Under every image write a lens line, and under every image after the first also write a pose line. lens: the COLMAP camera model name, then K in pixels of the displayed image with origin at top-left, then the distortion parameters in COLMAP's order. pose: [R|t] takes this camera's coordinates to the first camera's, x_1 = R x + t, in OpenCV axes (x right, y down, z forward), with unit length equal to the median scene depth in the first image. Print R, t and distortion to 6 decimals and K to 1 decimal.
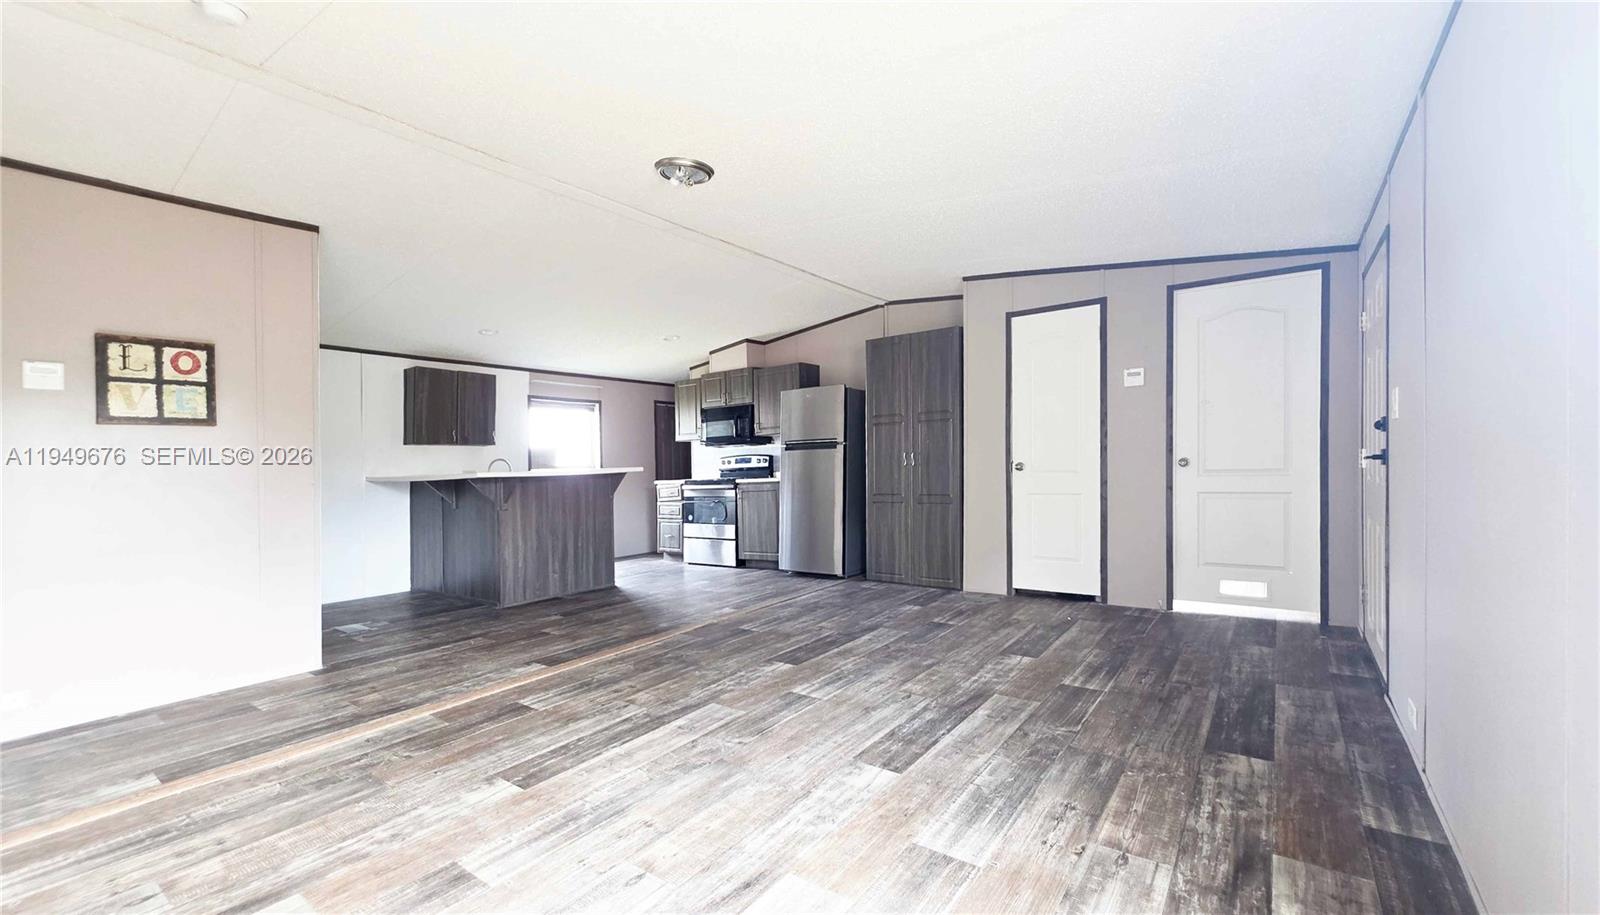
lens RADIAL K [[652.6, 0, 823.5], [0, 652.6, 526.9], [0, 0, 1]] dist [0.000199, 0.001333]
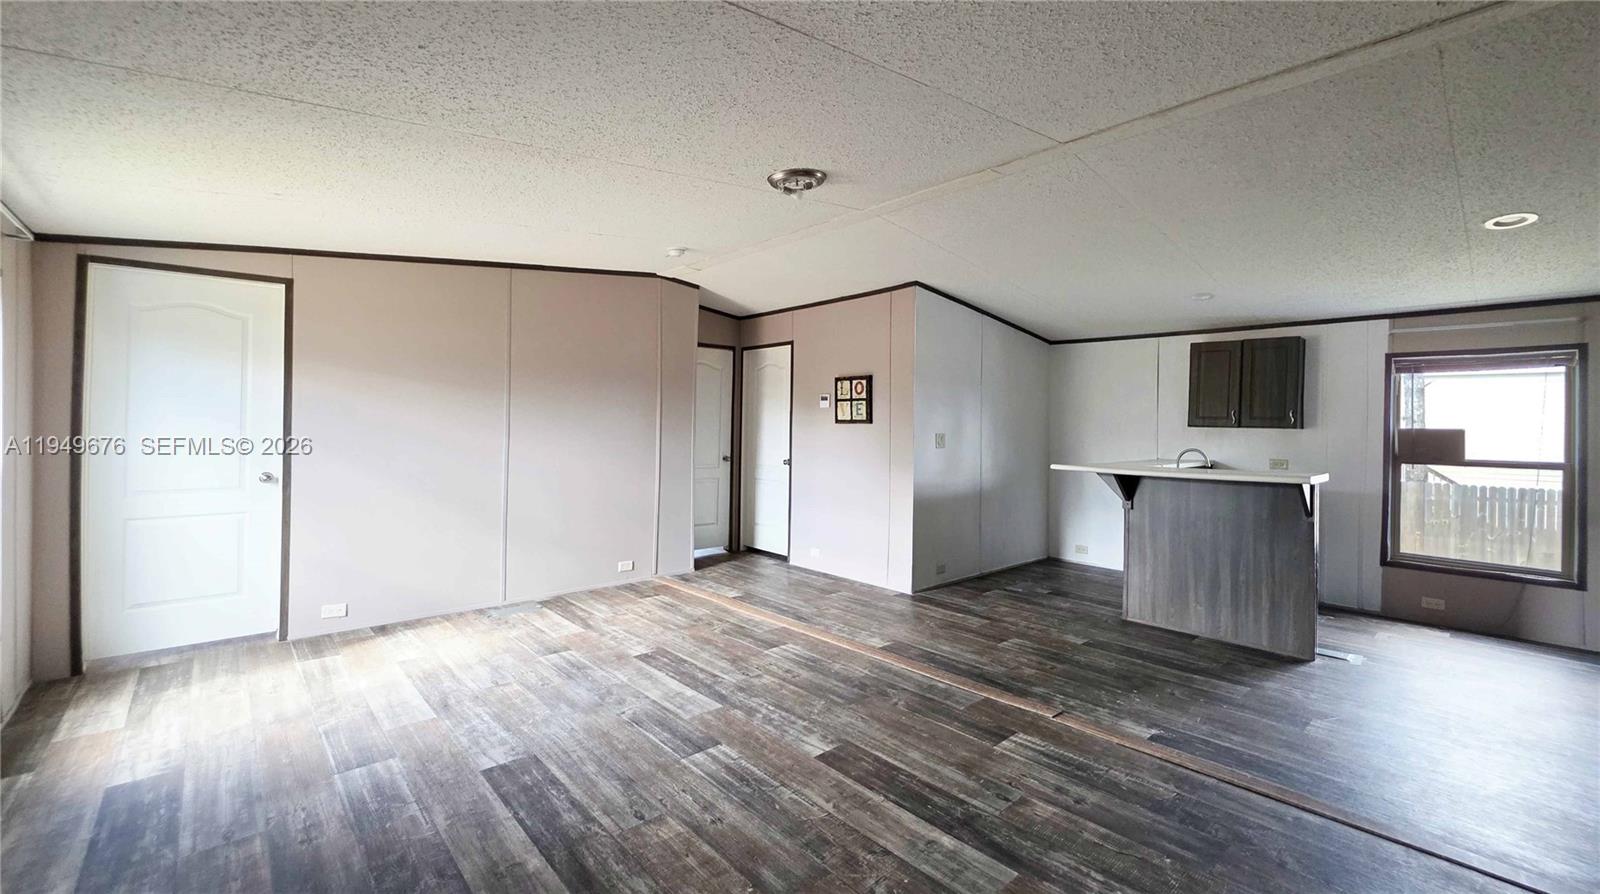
lens RADIAL K [[652.6, 0, 779.0], [0, 652.6, 421.8], [0, 0, 1]] dist [-0.002118, 0.000705]
pose [[-0.244199, 0.020796, -0.969502, 0.733304], [-0.098282, 0.994091, 0.046079, -0.213387], [0.964732, 0.106537, -0.240712, 1.182724]]
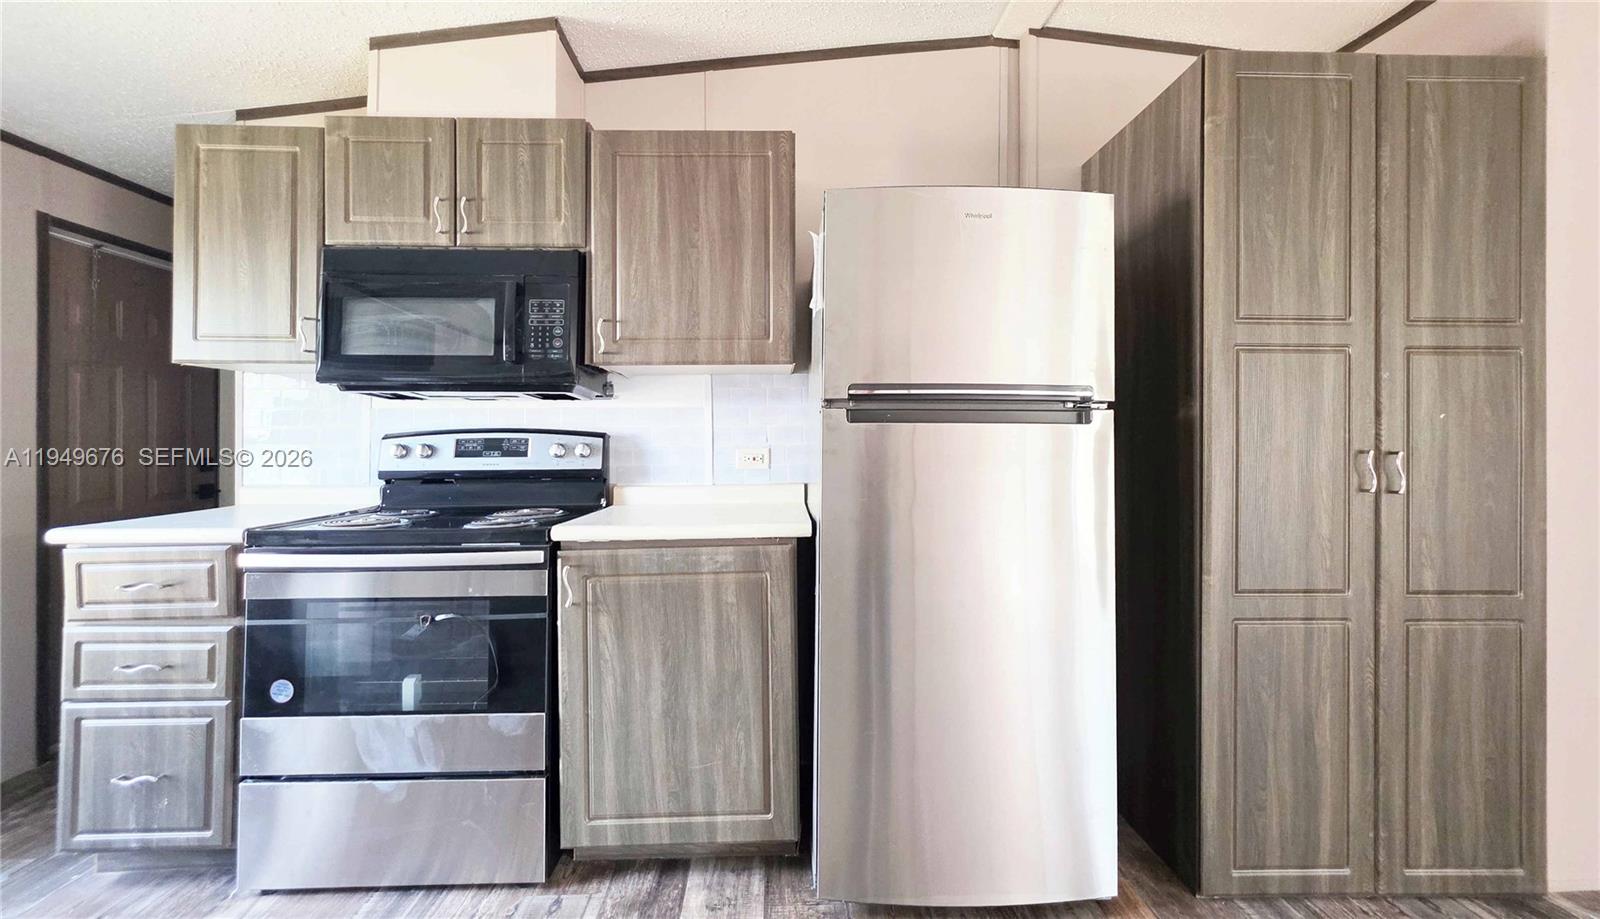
lens RADIAL K [[652.6, 0, 787.8], [0, 652.6, 459.3], [0, 0, 1]] dist [0.000199, 0.001333]
pose [[0.803894, 0.017627, 0.594511, -0.427411], [0.029269, 0.997177, -0.069143, -0.161196], [-0.594052, 0.072984, 0.801109, 1.532760]]
